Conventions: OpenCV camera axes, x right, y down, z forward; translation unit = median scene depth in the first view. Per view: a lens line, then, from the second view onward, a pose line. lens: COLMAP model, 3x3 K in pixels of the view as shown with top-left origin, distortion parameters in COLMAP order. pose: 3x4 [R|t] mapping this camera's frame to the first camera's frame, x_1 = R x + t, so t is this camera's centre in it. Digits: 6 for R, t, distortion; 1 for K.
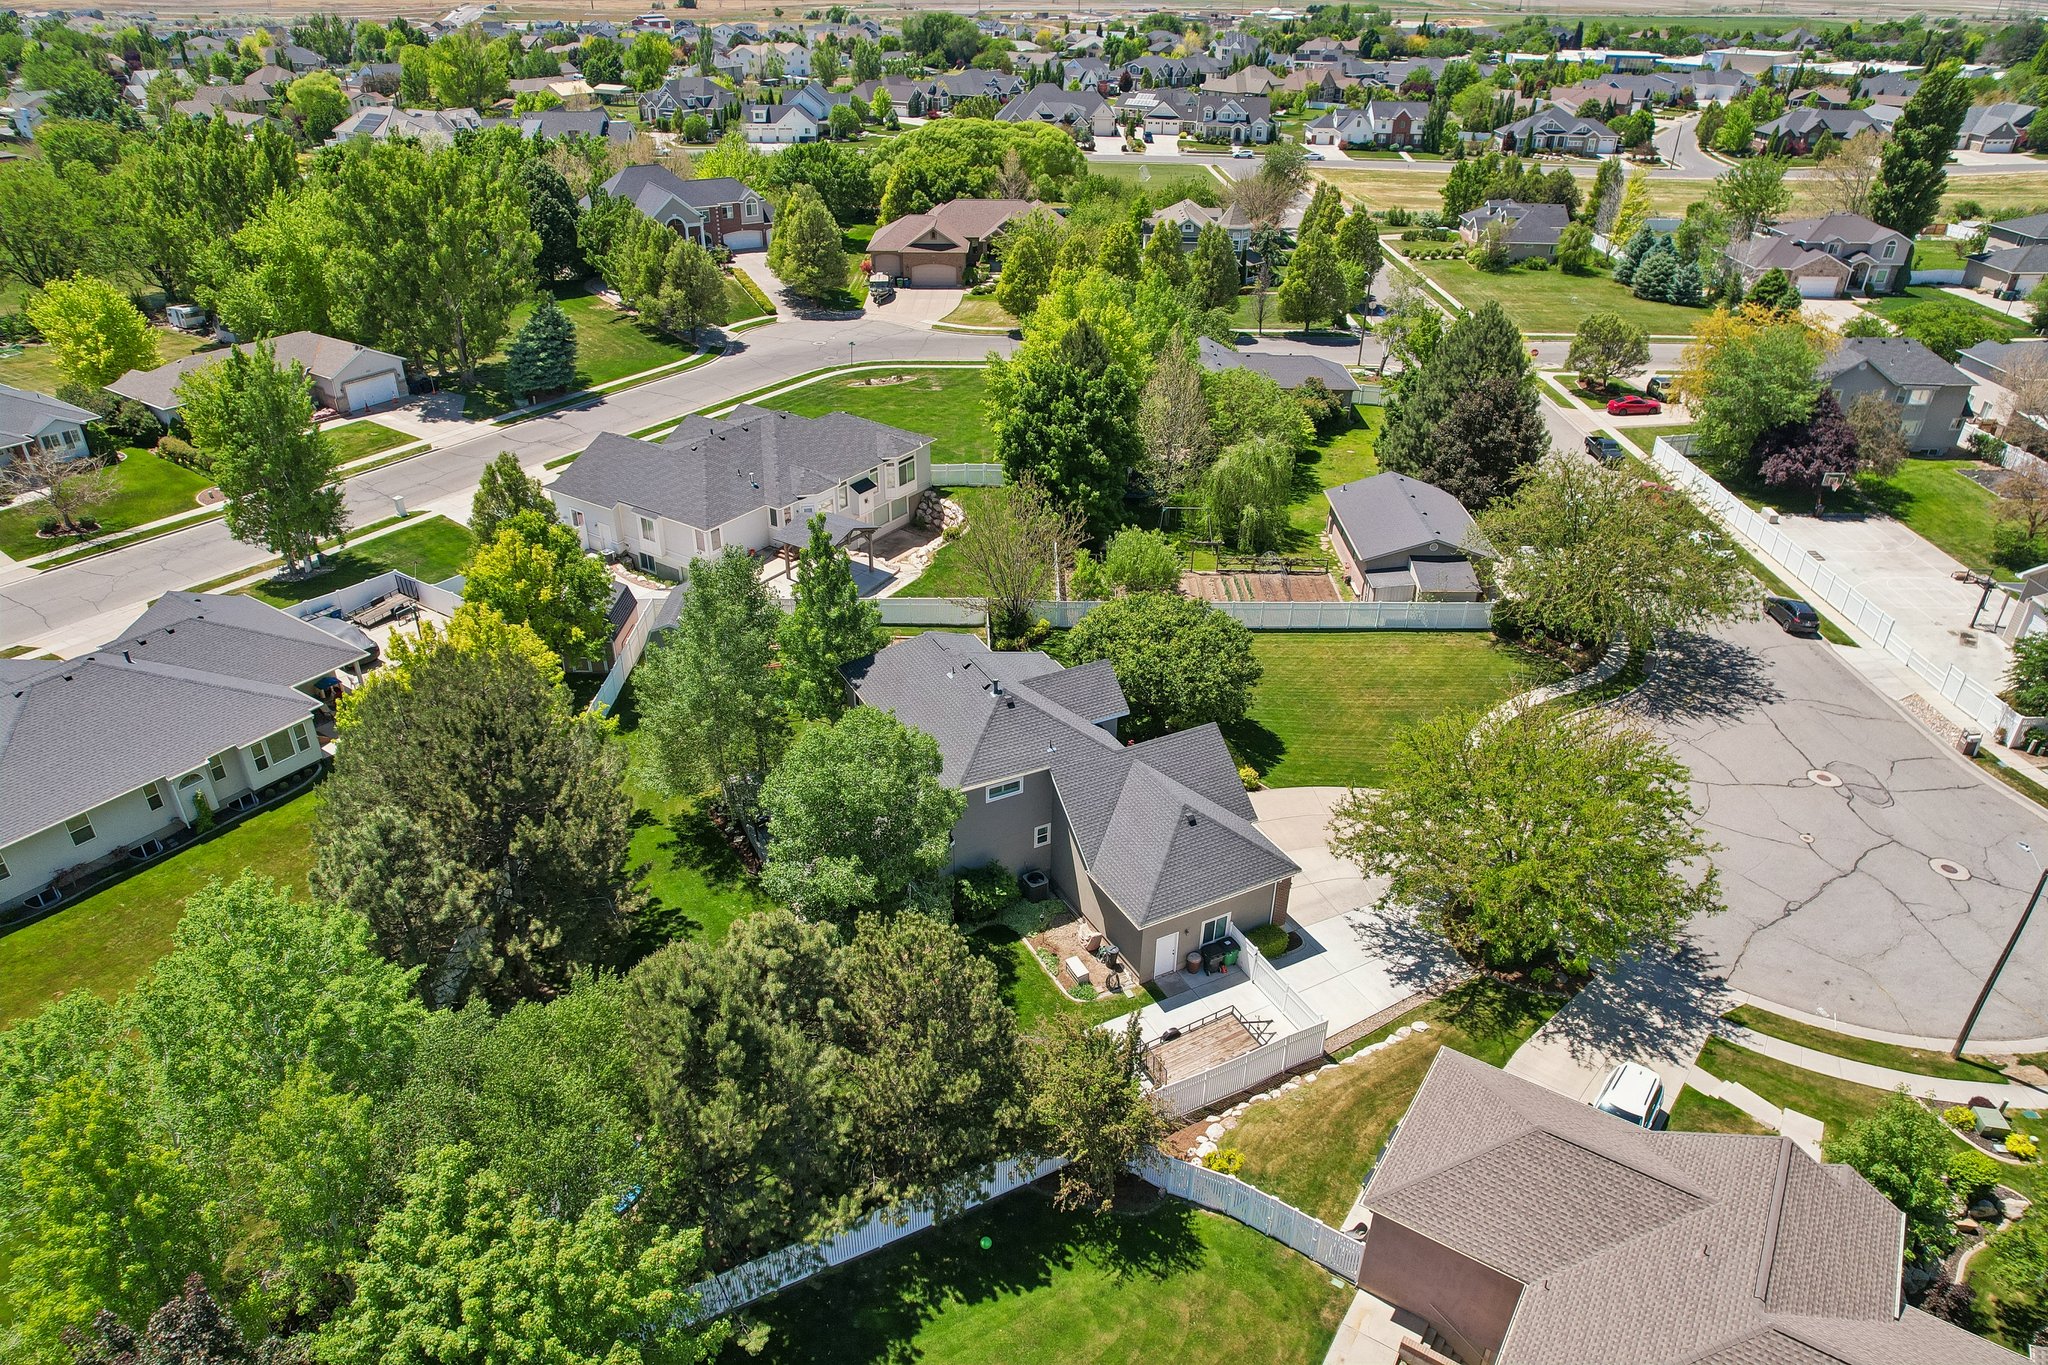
lens RADIAL K [[1322.0, 0, 1024.0], [0, 1322.0, 682.5], [0, 0, 1]] dist [-0.086645, 0.080395]
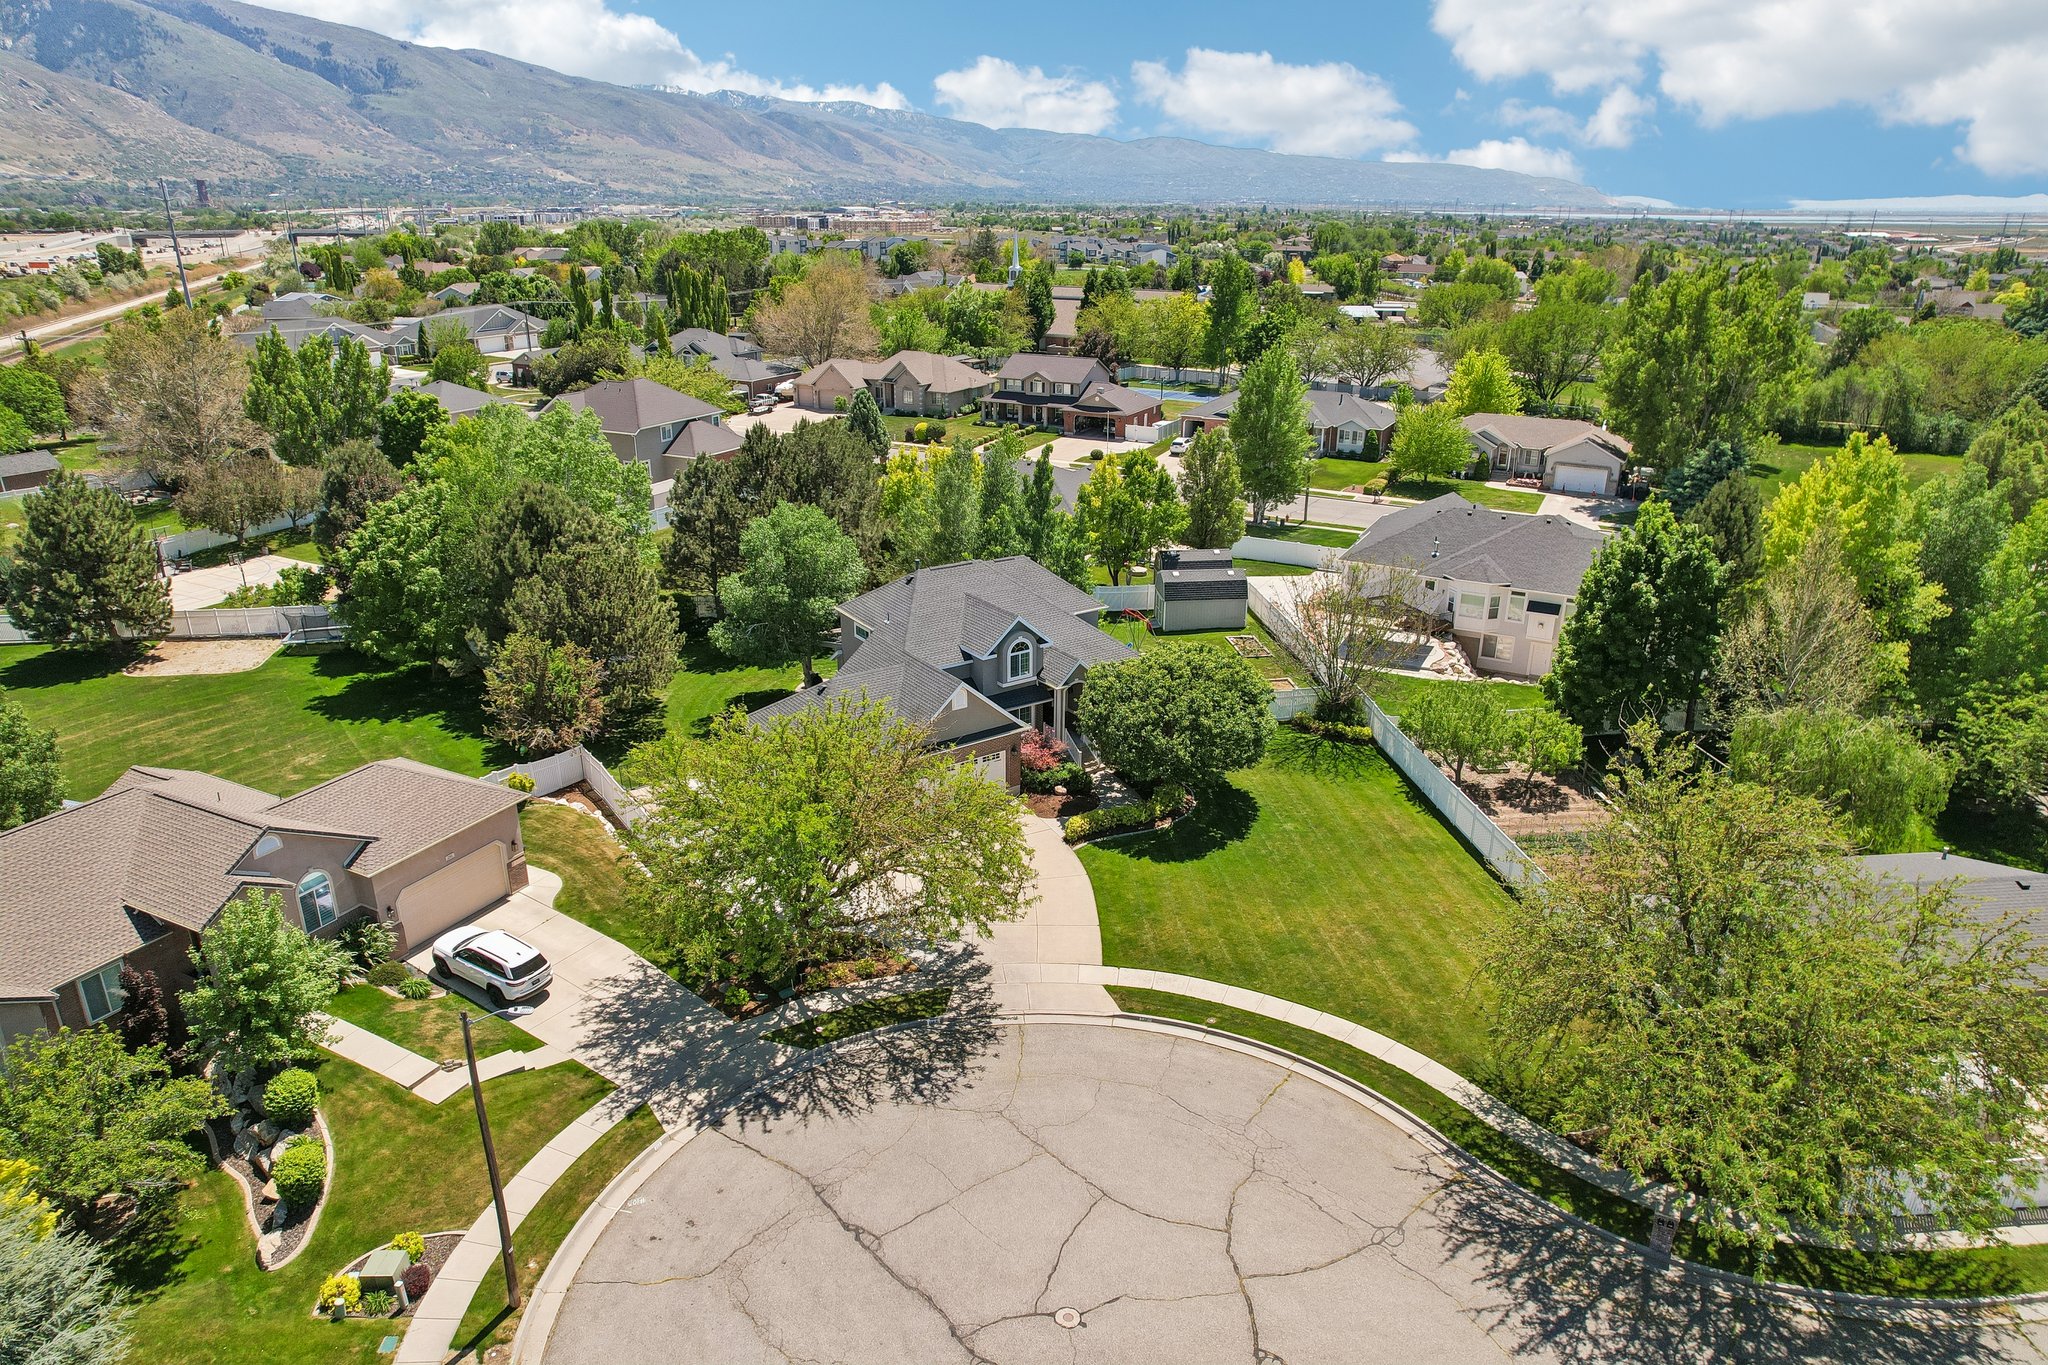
lens RADIAL K [[1322.0, 0, 1024.0], [0, 1322.0, 682.5], [0, 0, 1]] dist [-0.086645, 0.080395]
pose [[0.114591, 0.339677, -0.933535, 0.701087], [-0.497344, 0.833094, 0.242082, -0.151208], [0.859952, 0.436548, 0.264401, 0.502702]]
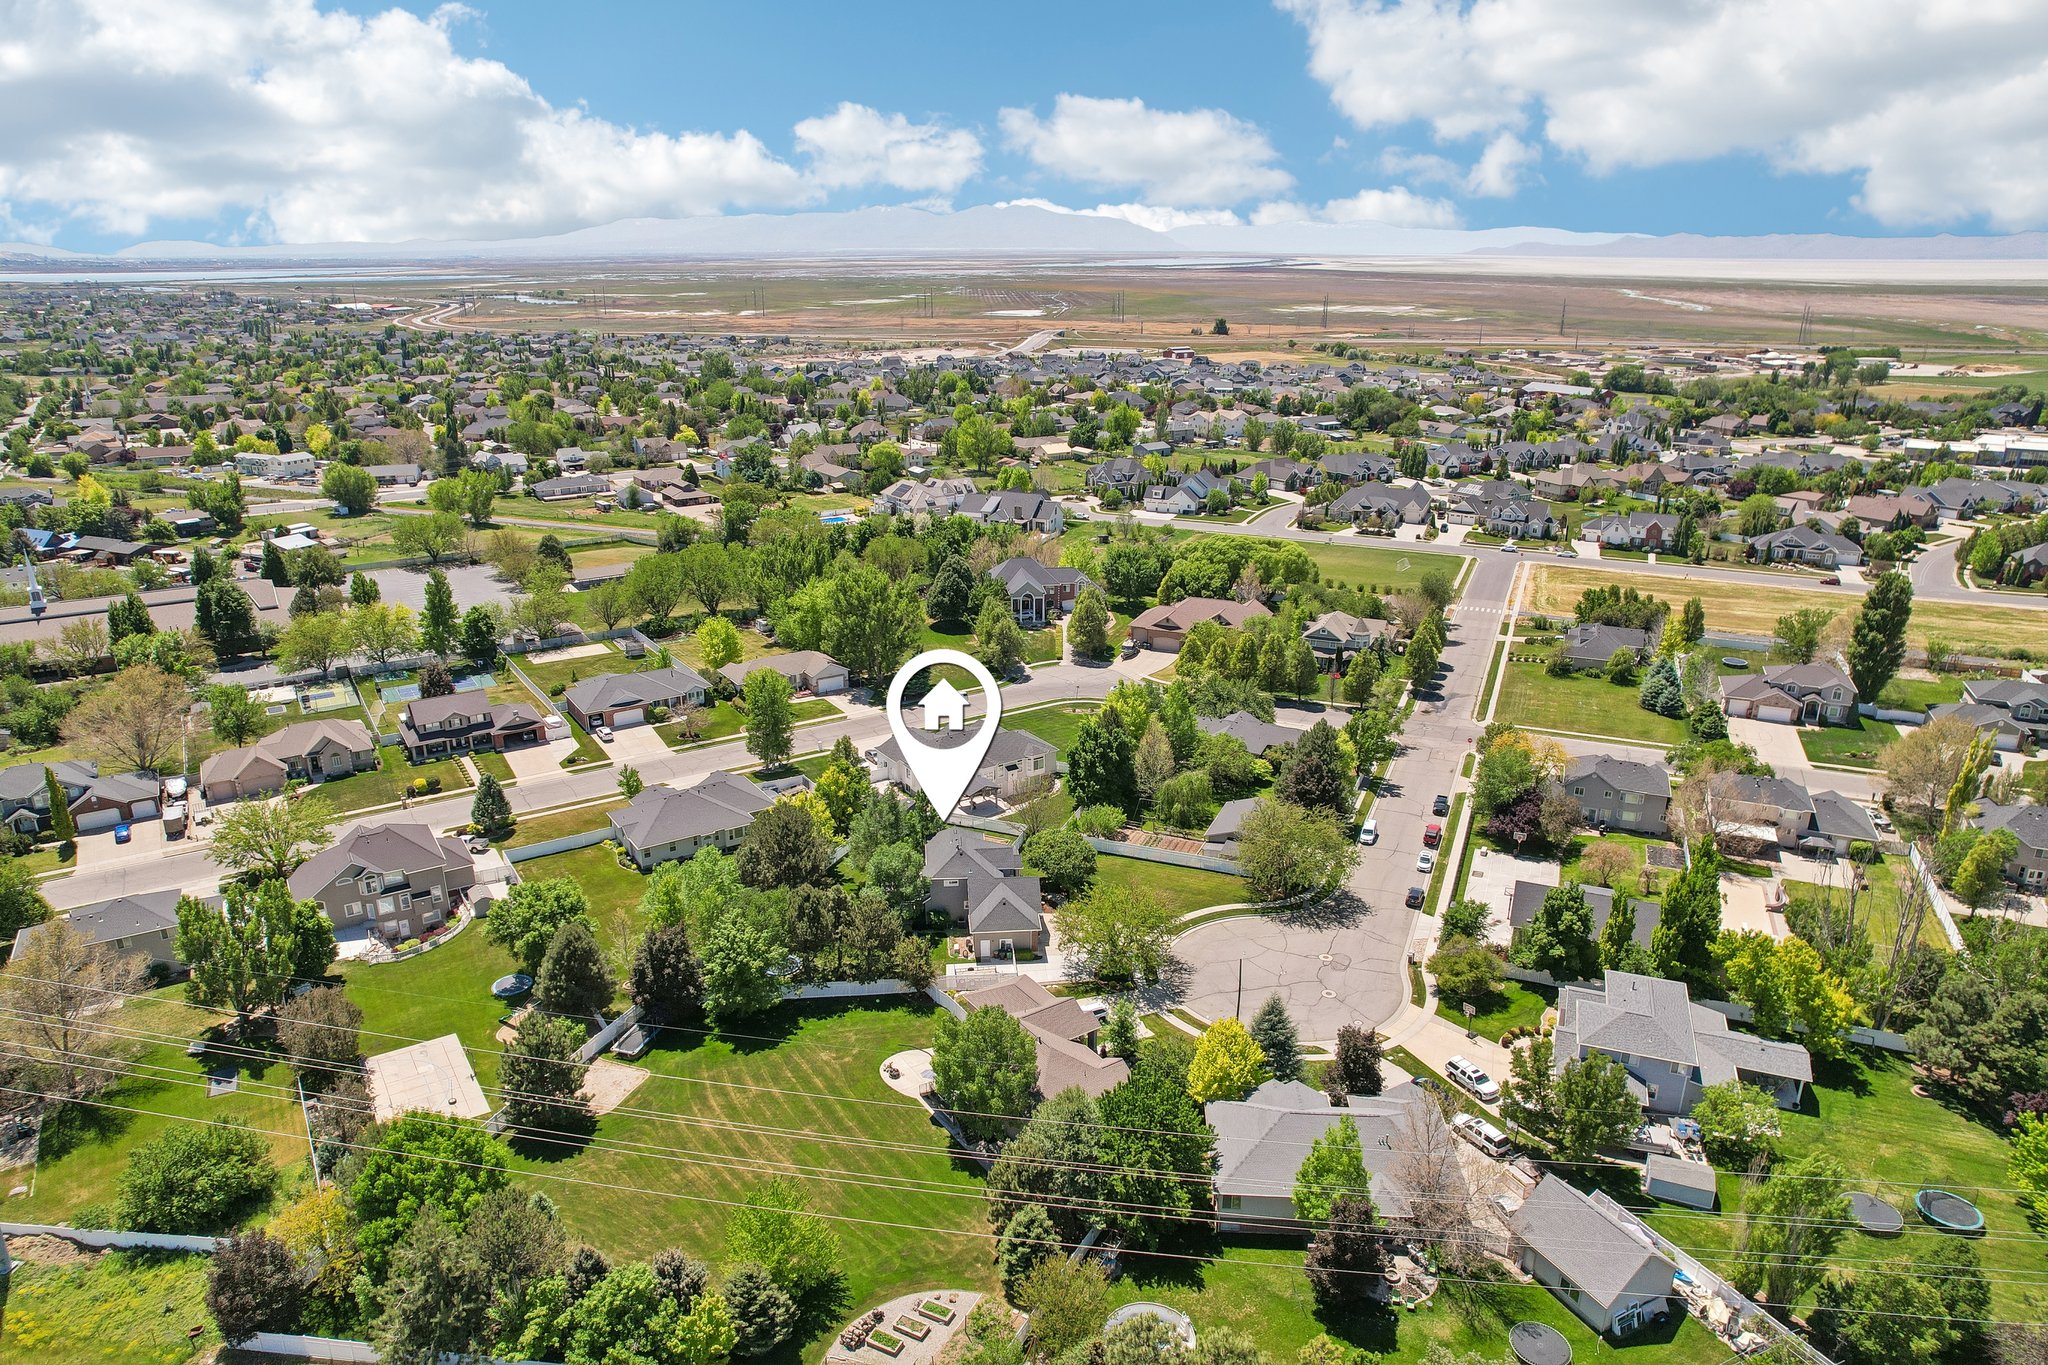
lens RADIAL K [[1311.4, 0, 1024.0], [0, 1311.4, 682.5], [0, 0, 1]] dist [-0.073379, 0.061041]
pose [[0.921729, 0.113310, -0.370913, 0.680836], [-0.183375, 0.970041, -0.159356, 0.050553], [0.341744, 0.214899, 0.914893, -0.973187]]
